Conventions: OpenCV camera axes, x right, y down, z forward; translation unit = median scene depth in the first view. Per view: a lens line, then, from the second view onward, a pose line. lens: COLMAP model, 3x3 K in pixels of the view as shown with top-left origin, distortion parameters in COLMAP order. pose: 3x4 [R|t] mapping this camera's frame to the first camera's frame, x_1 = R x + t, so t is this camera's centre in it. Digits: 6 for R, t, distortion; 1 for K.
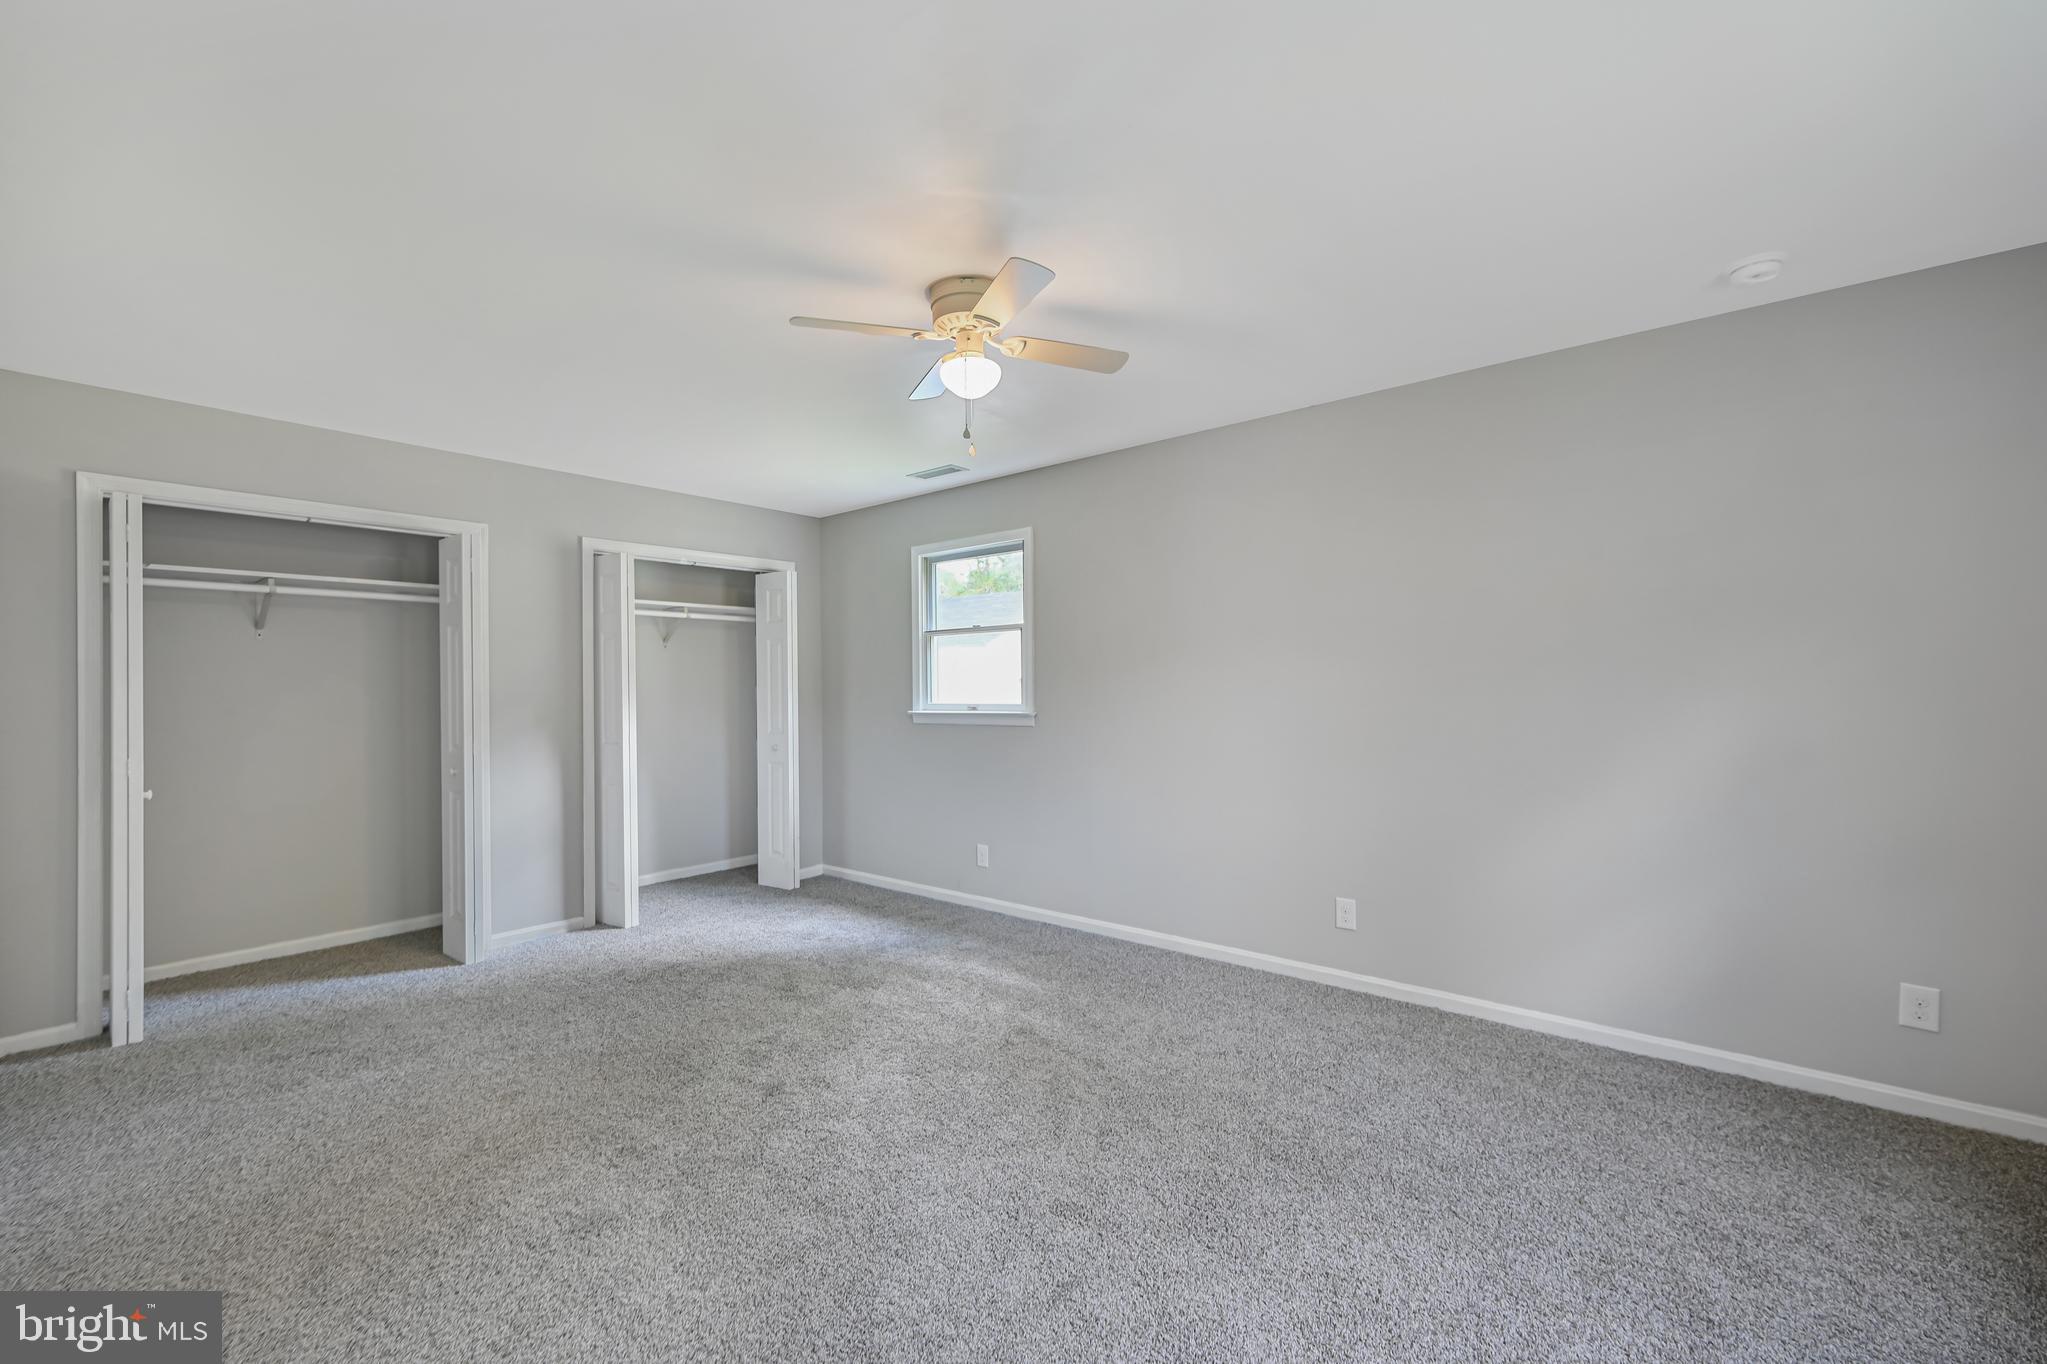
lens RADIAL K [[833.9, 0, 1023.5], [0, 833.9, 682.0], [0, 0, 1]] dist [-0.000112, -0.000086]
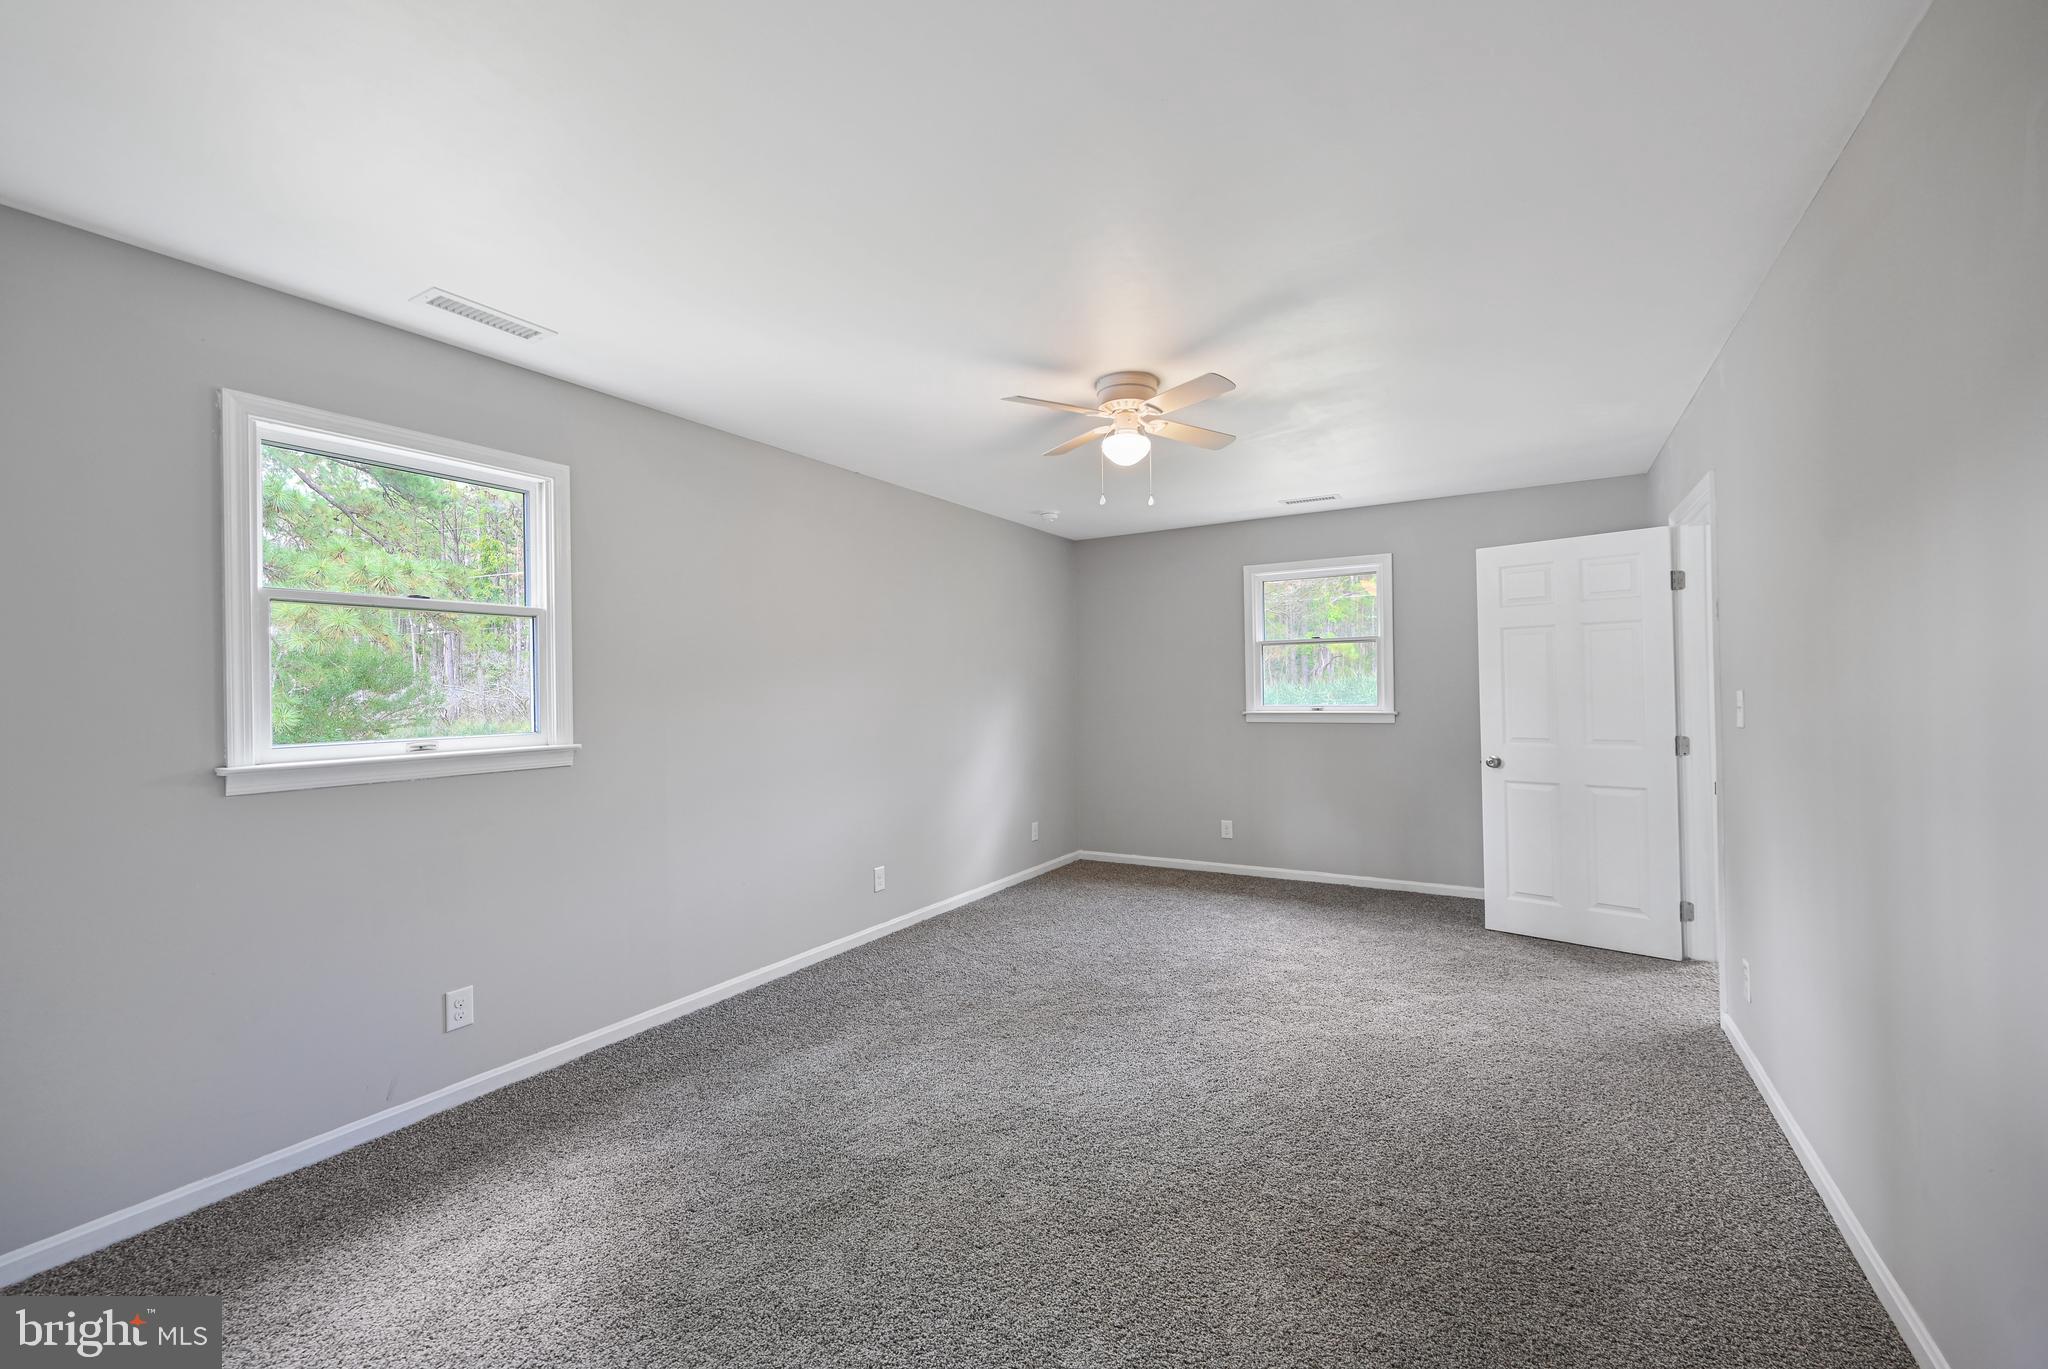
lens RADIAL K [[834.3, 0, 1024.0], [0, 834.3, 684.5], [0, 0, 1]] dist [-0.000112, -0.000086]
pose [[-0.152859, 0.020722, 0.988031, -0.917847], [0.009266, 0.999766, -0.019534, 0.006171], [-0.988205, 0.006169, -0.153016, 0.970492]]
